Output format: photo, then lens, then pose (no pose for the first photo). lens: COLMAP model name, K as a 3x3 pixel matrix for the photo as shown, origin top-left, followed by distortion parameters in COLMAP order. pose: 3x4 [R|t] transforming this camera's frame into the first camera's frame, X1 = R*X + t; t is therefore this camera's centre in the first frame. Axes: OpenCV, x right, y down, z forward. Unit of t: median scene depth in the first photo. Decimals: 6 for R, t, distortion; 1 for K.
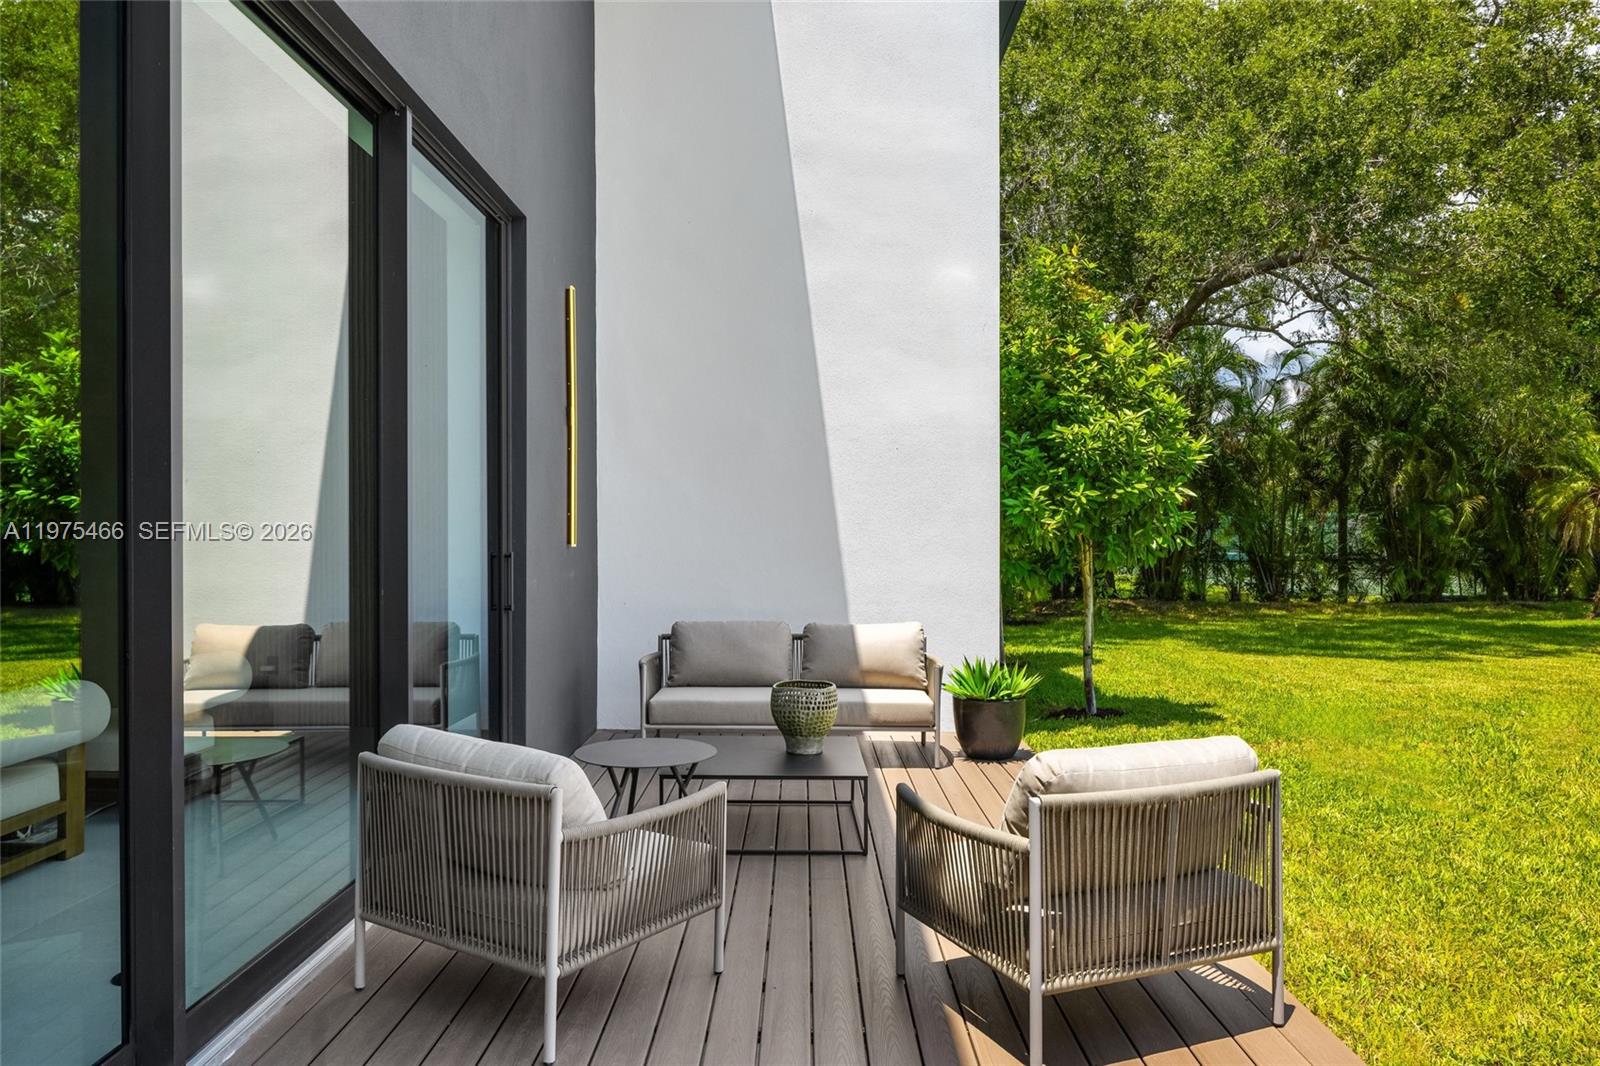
lens RADIAL K [[1095.2, 0, 779.3], [0, 1095.2, 523.9], [0, 0, 1]] dist [-0.019891, 0.001099]
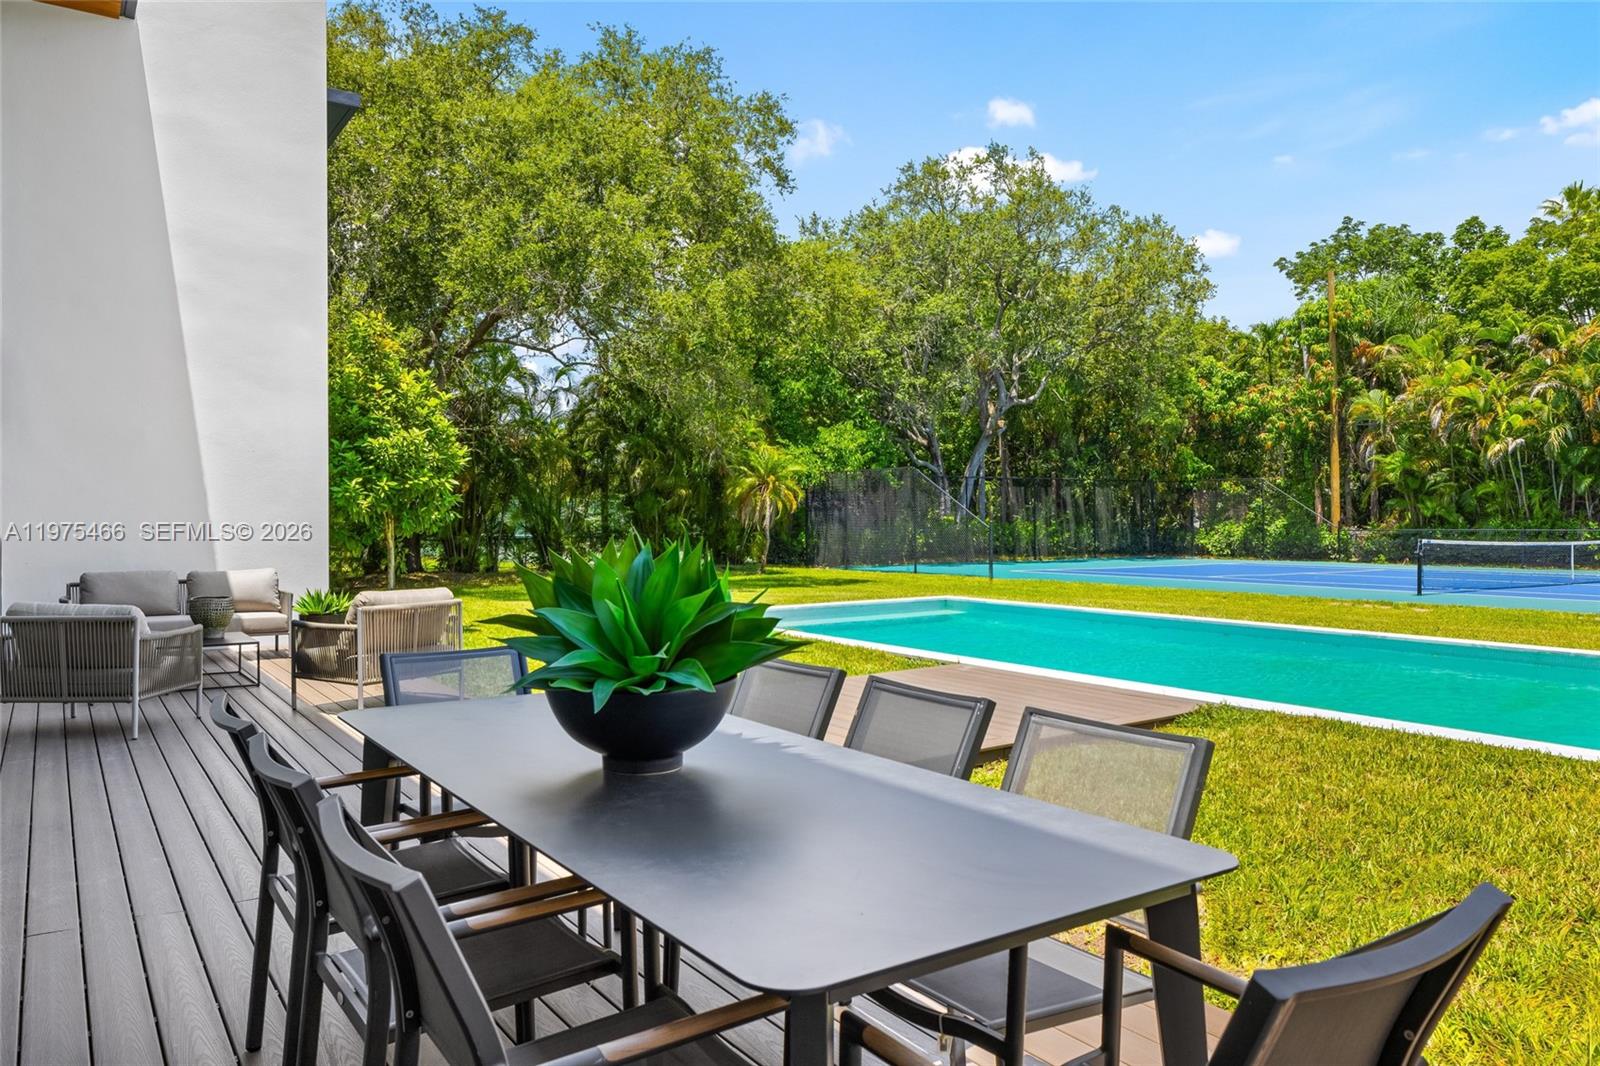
lens RADIAL K [[1095.2, 0, 779.3], [0, 1095.2, 523.9], [0, 0, 1]] dist [-0.019891, 0.001099]
pose [[0.820474, -0.008071, 0.571627, -0.130390], [0.001101, 0.999921, 0.012538, 0.009064], [-0.571683, -0.009658, 0.820418, -0.514747]]
